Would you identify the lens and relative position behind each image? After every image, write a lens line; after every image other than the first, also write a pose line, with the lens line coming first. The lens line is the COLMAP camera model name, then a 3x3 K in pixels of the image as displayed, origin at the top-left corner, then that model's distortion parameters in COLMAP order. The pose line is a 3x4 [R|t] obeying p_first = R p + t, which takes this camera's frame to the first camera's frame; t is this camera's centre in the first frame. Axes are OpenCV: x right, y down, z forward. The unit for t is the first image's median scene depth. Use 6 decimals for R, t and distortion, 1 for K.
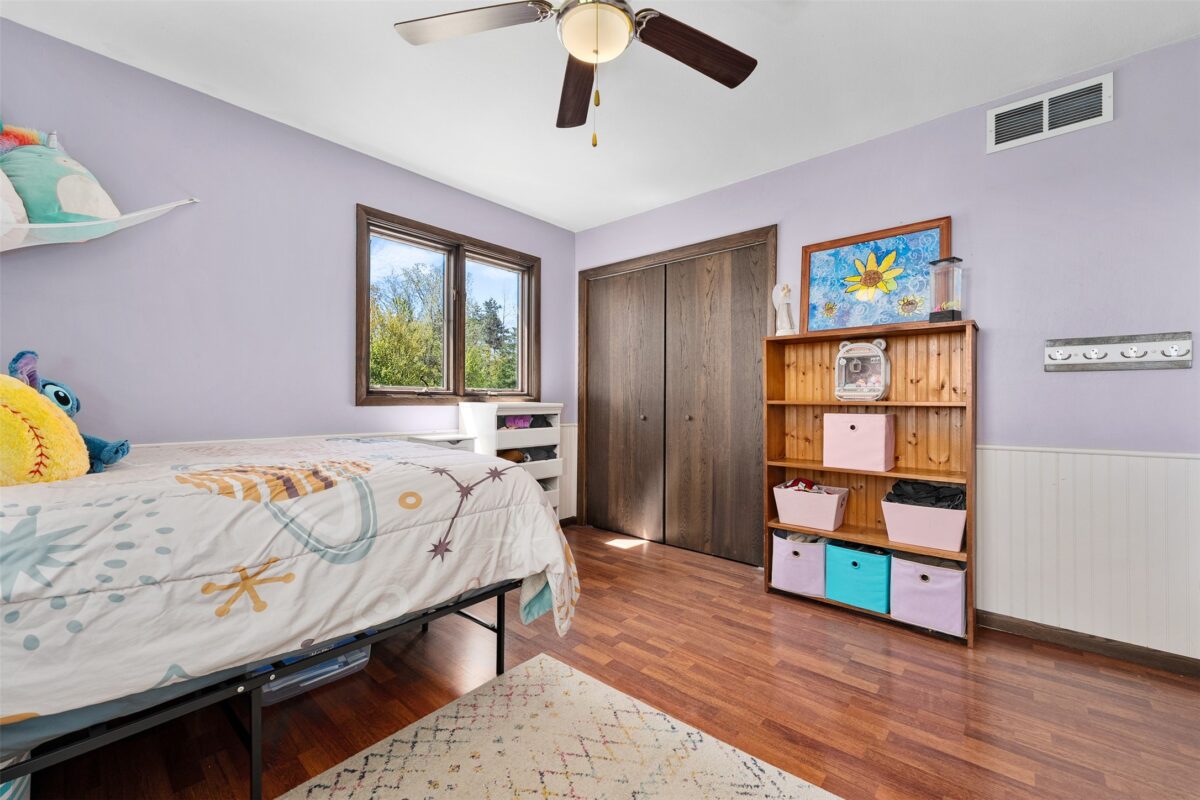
lens RADIAL K [[487.5, 0, 592.7], [0, 487.5, 408.7], [0, 0, 1]] dist [-0.001666, -0.000189]
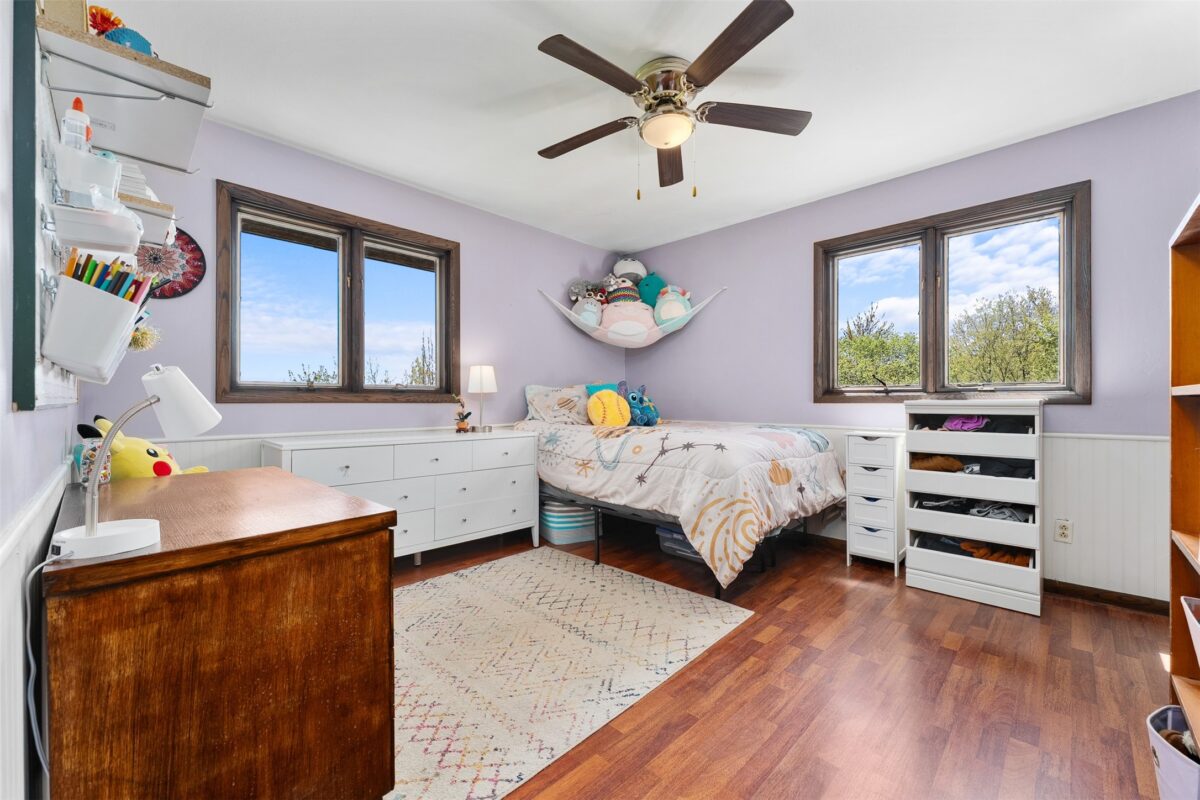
lens RADIAL K [[487.5, 0, 594.6], [0, 487.5, 396.7], [0, 0, 1]] dist [-0.001666, -0.000189]
pose [[-0.067177, -0.008010, -0.997709, 1.374901], [-0.016265, 0.999844, -0.006932, -0.003056], [0.997608, 0.015762, -0.067297, 0.861030]]
